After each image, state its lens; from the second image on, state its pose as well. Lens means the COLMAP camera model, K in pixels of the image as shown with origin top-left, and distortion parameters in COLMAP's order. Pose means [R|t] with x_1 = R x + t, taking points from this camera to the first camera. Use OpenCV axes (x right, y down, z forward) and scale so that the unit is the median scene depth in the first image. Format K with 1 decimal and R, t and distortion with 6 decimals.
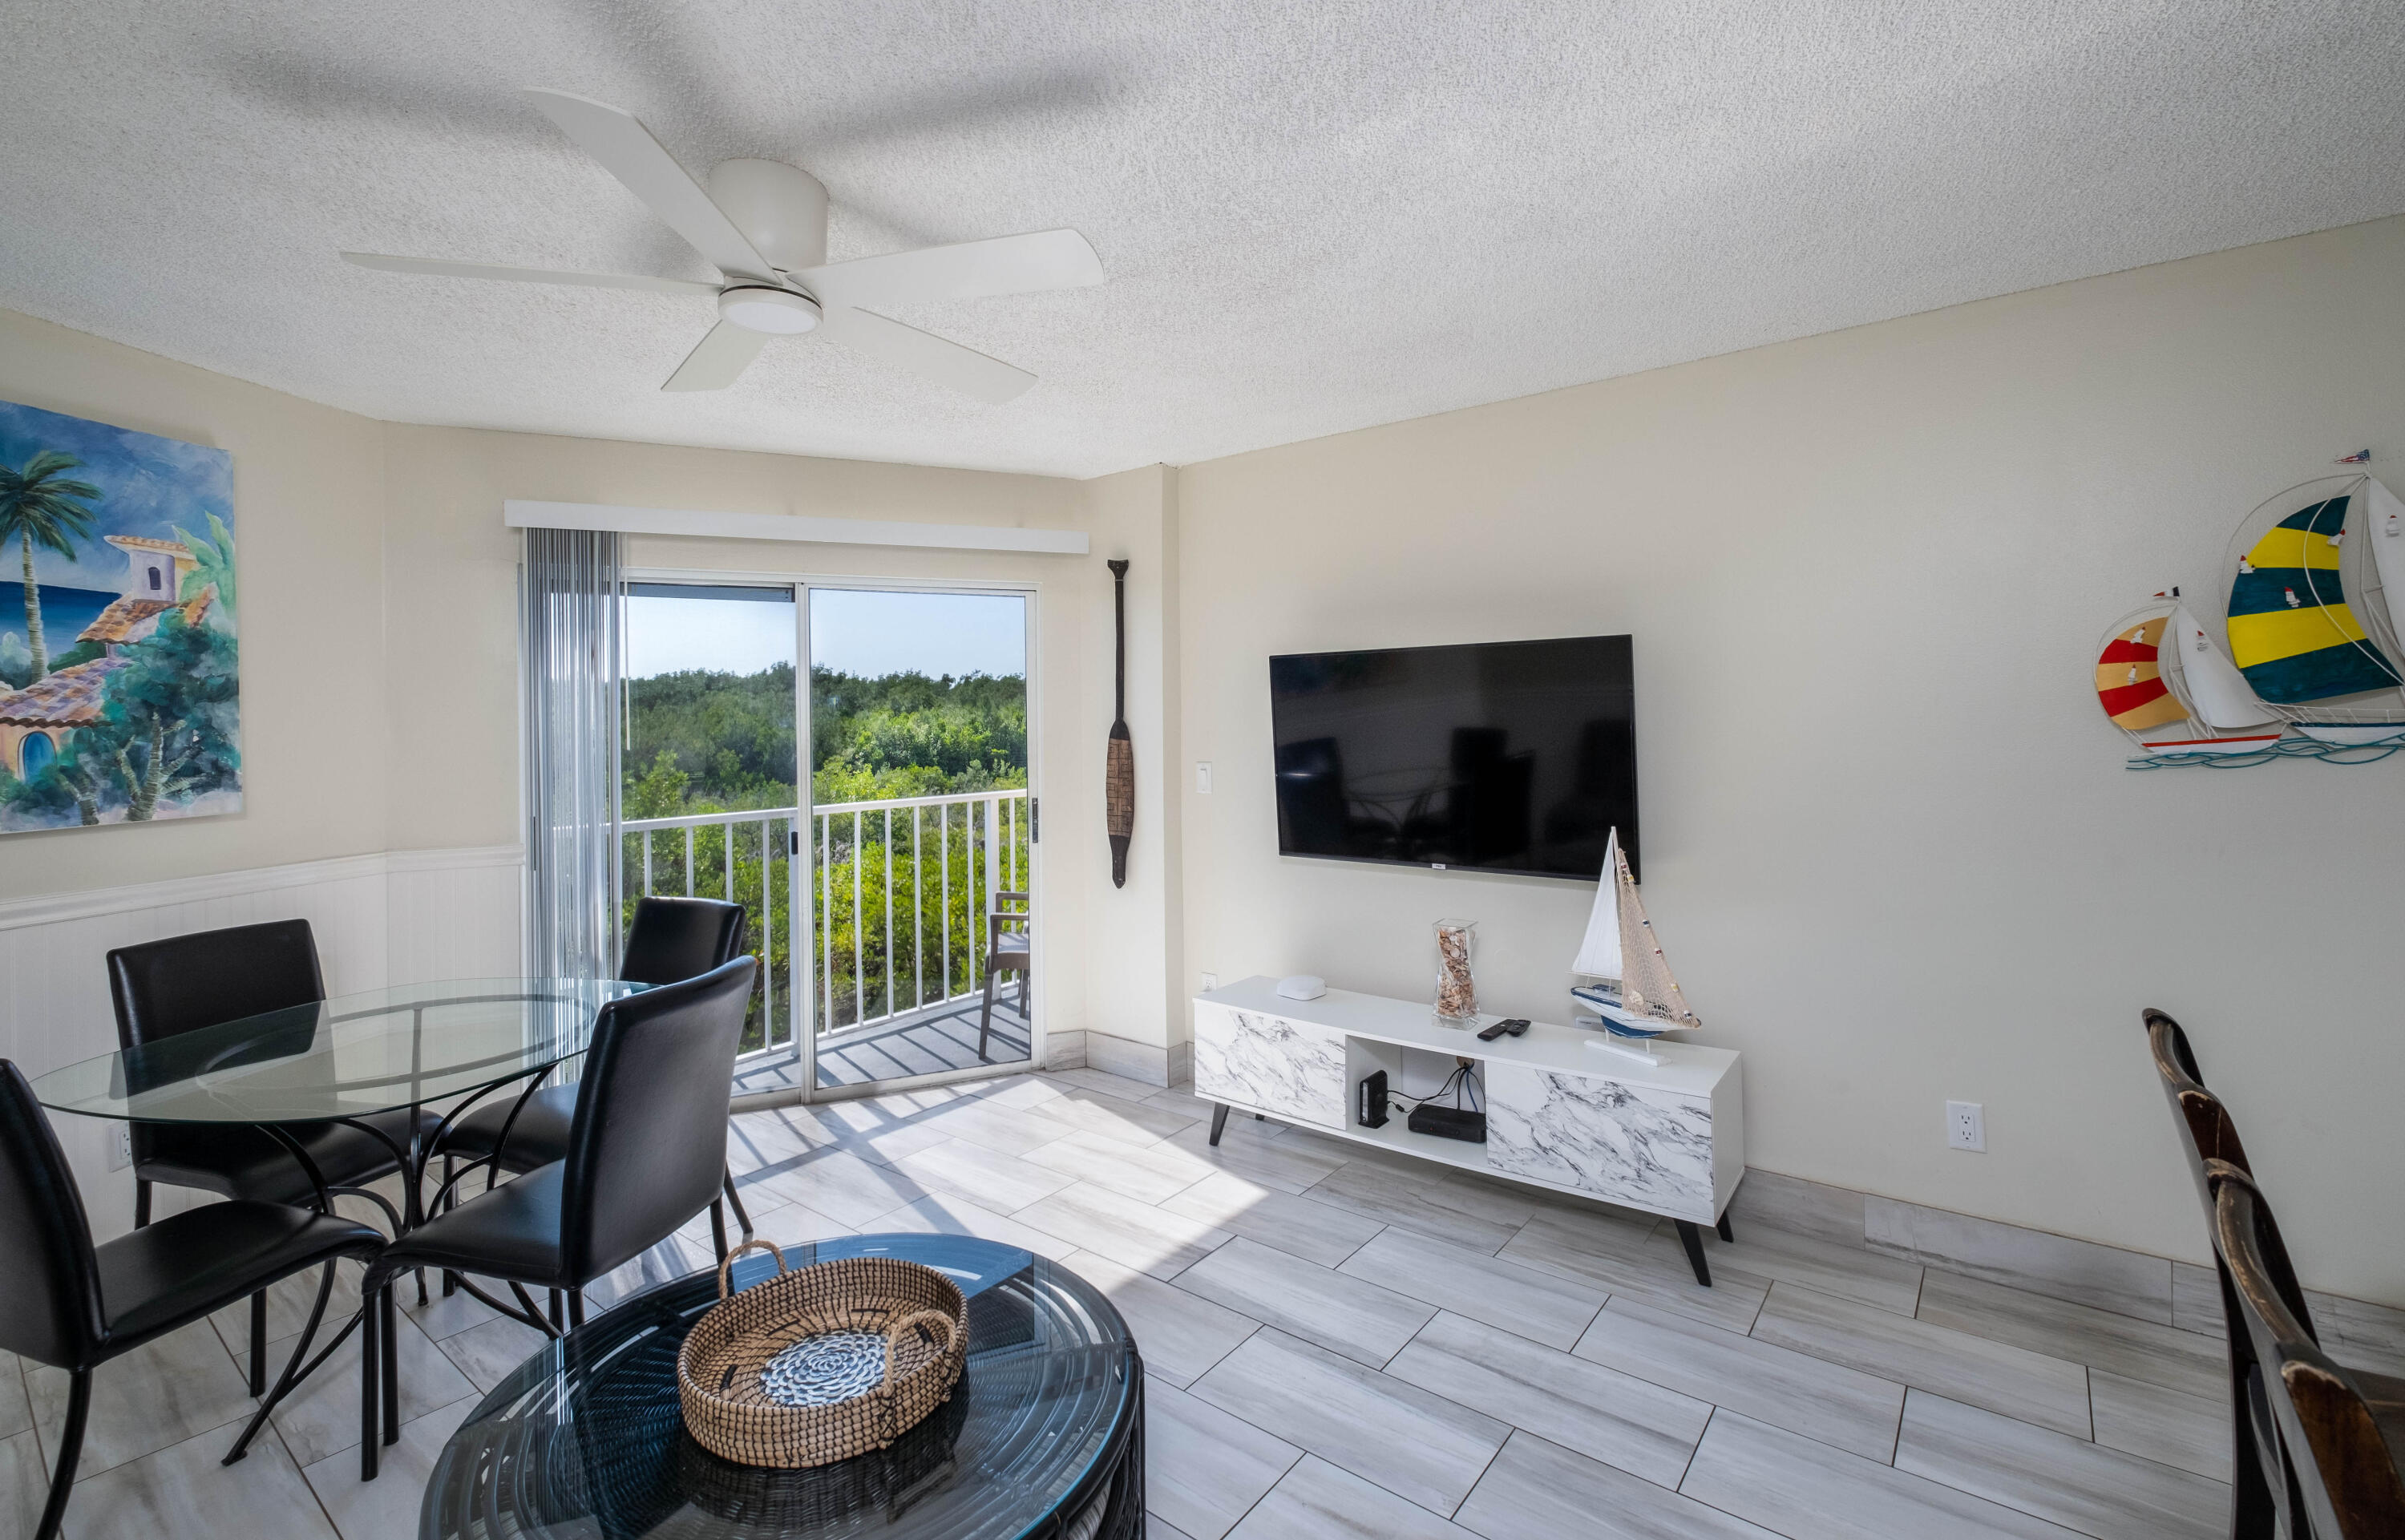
lens RADIAL K [[1073.6, 0, 1222.1], [0, 1073.6, 711.6], [0, 0, 1]] dist [0.017501, -0.000699]
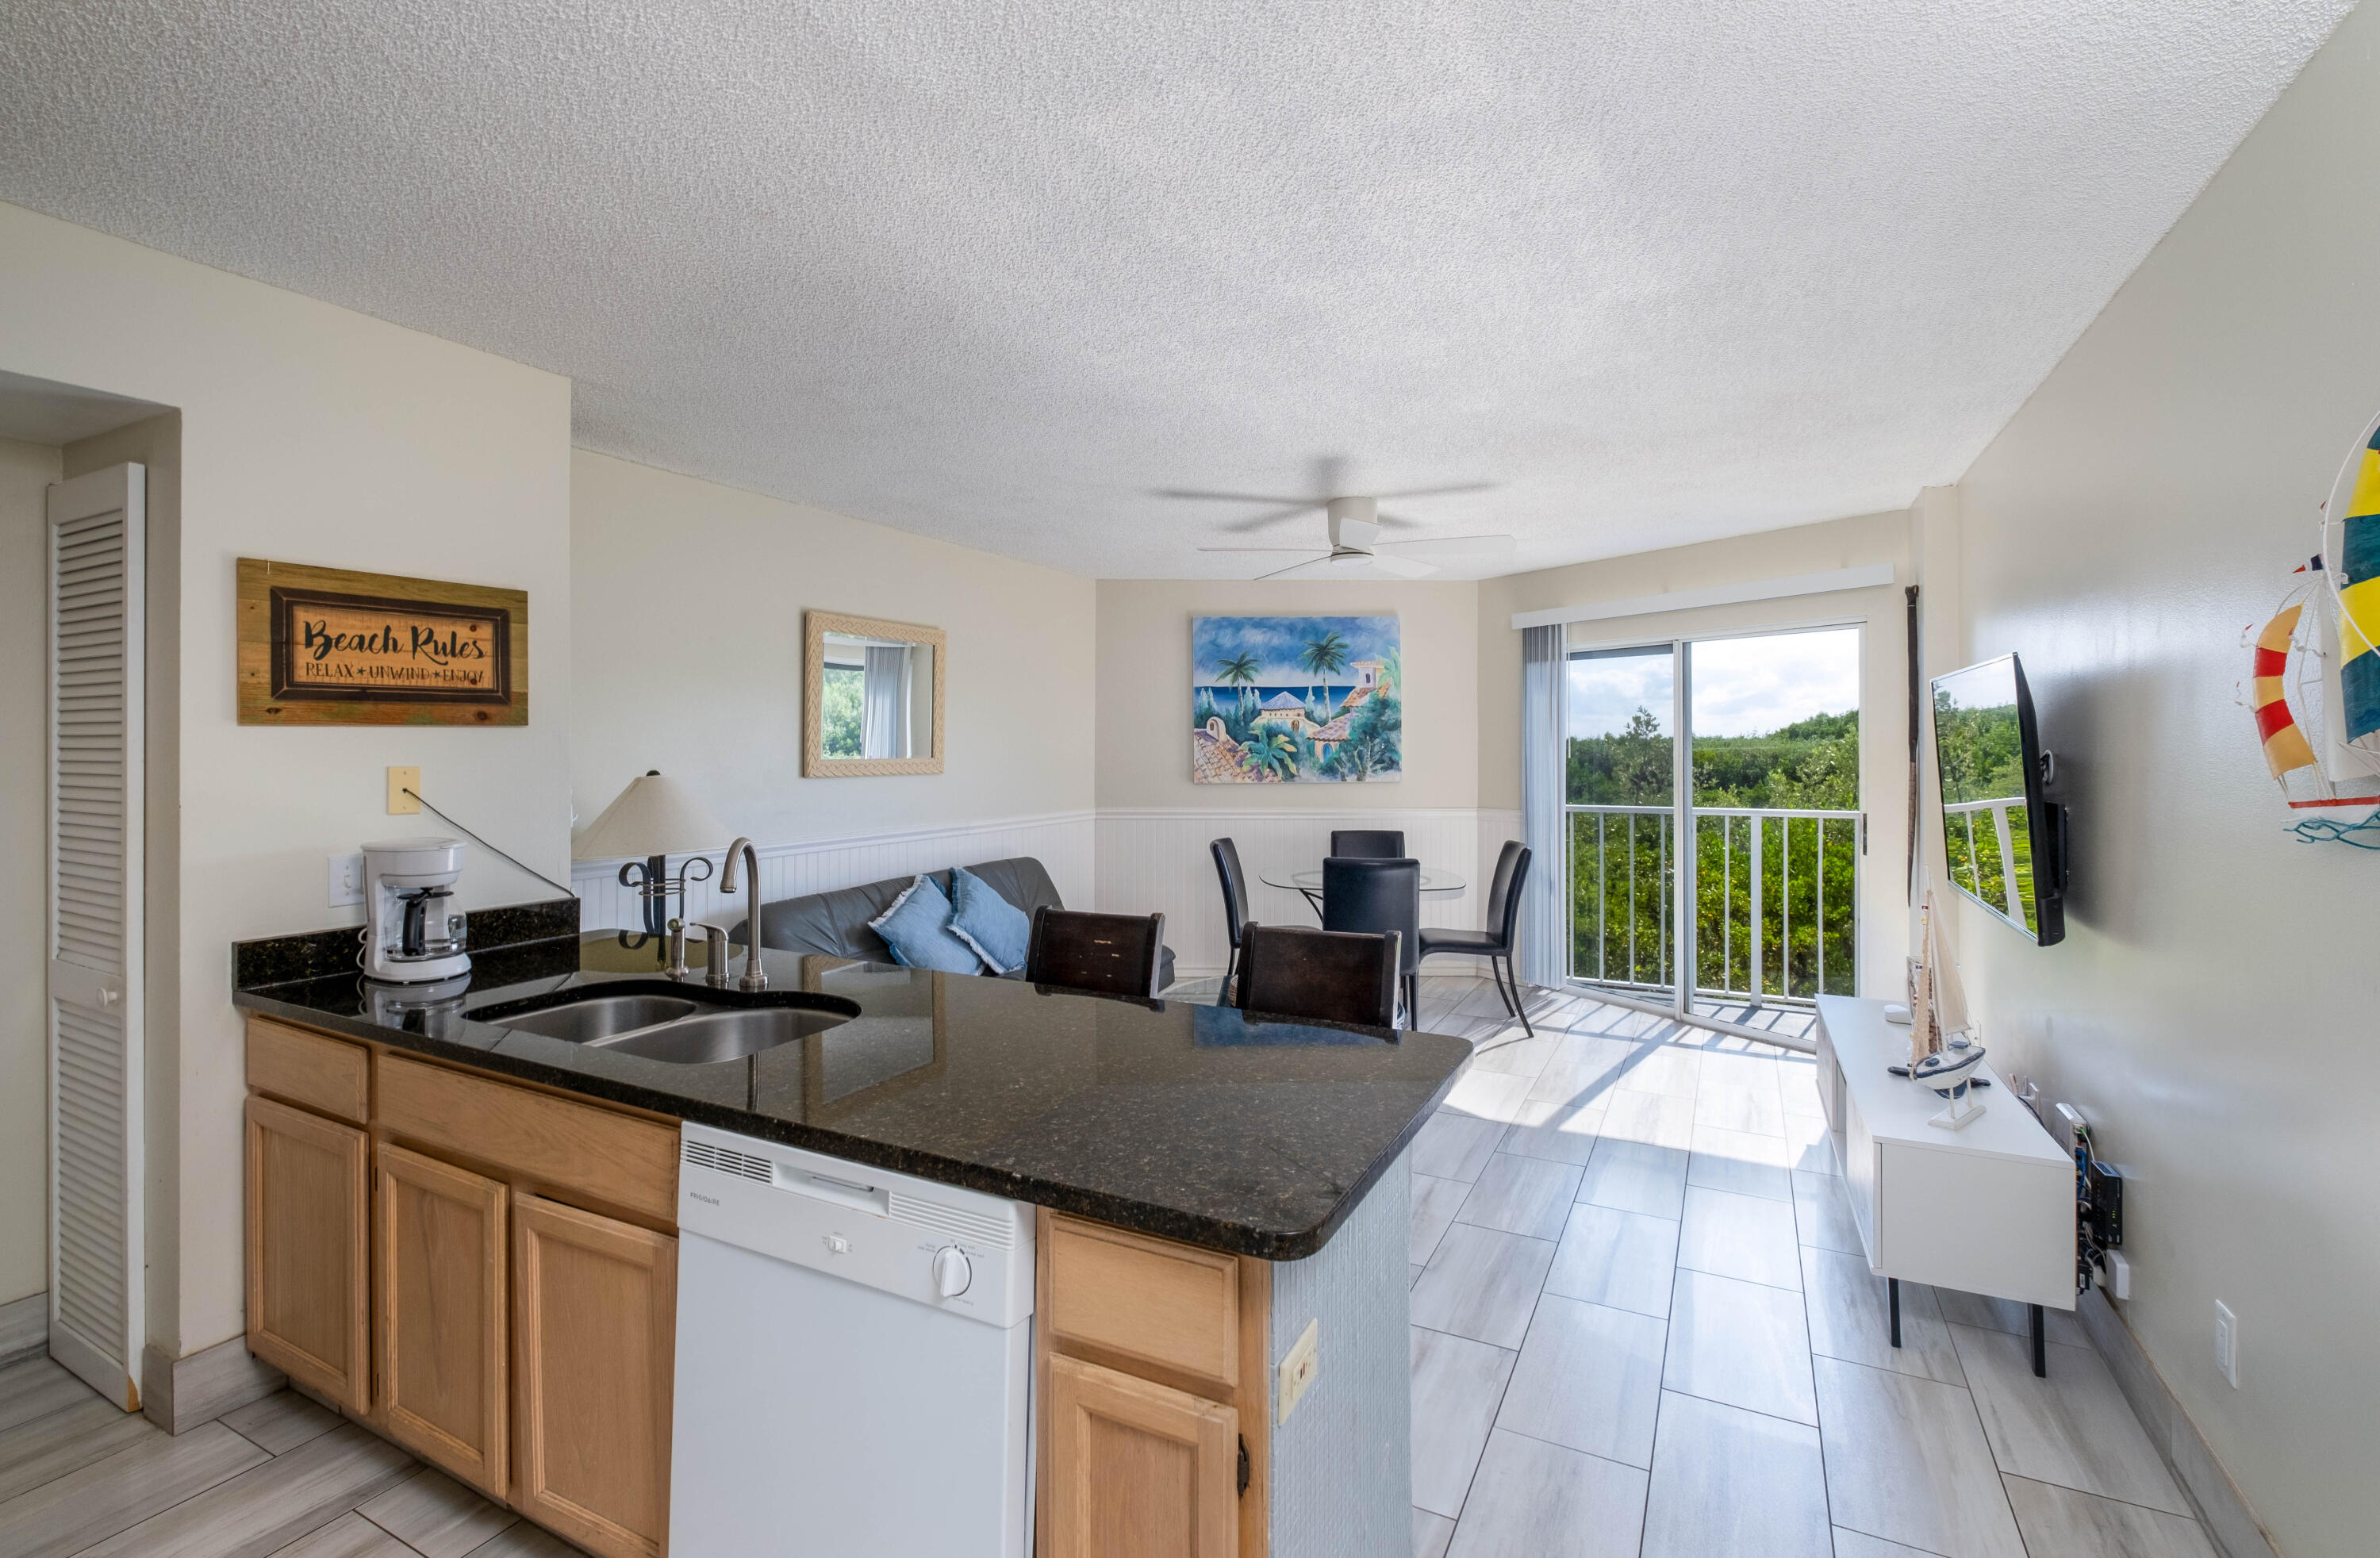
lens RADIAL K [[1057.4, 0, 1159.1], [0, 1057.4, 741.1], [0, 0, 1]] dist [-0.001758, 0.000531]
pose [[0.152042, 0.010002, -0.988323, 1.148364], [0.009677, 0.999886, 0.011607, -0.017451], [0.988327, -0.011328, 0.151928, 0.202332]]
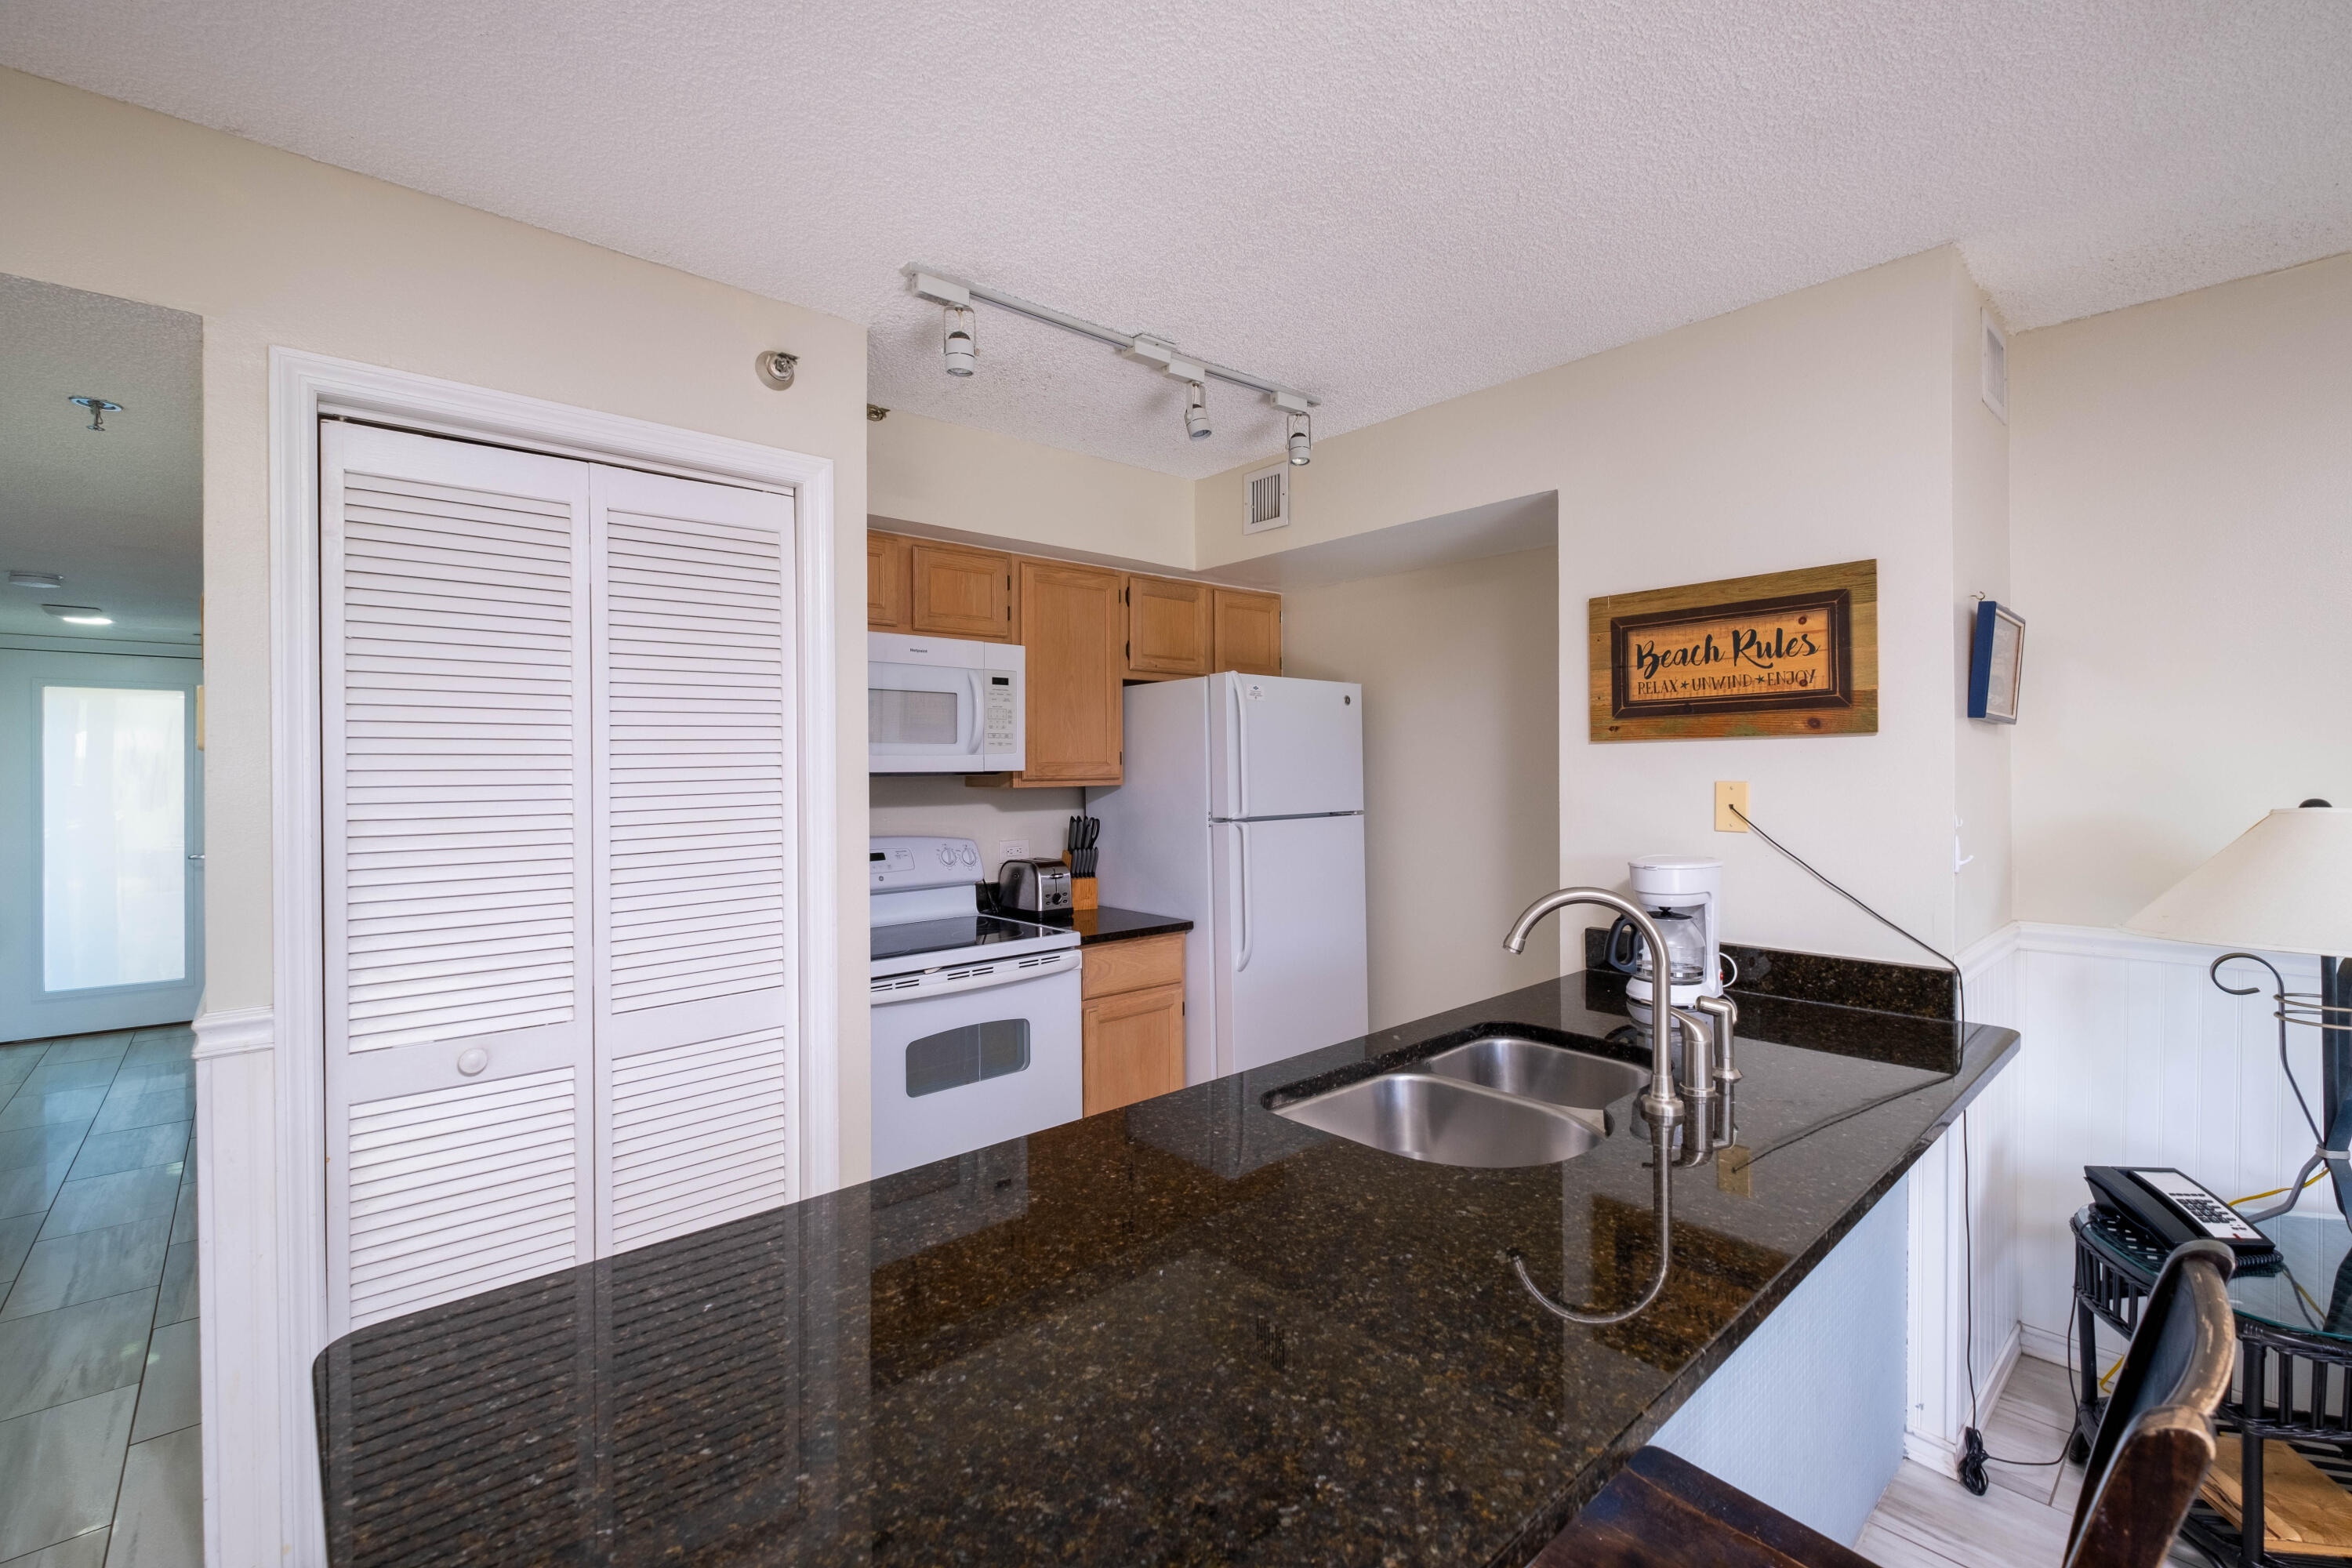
lens RADIAL K [[1016.2, 0, 1197.1], [0, 1016.2, 771.2], [0, 0, 1]] dist [-0.002775, -0.002618]
pose [[-0.985298, 0.019012, 0.169781, 0.461642], [0.017731, 0.999802, -0.009061, -0.000202], [-0.169920, -0.005918, -0.985440, 0.569211]]
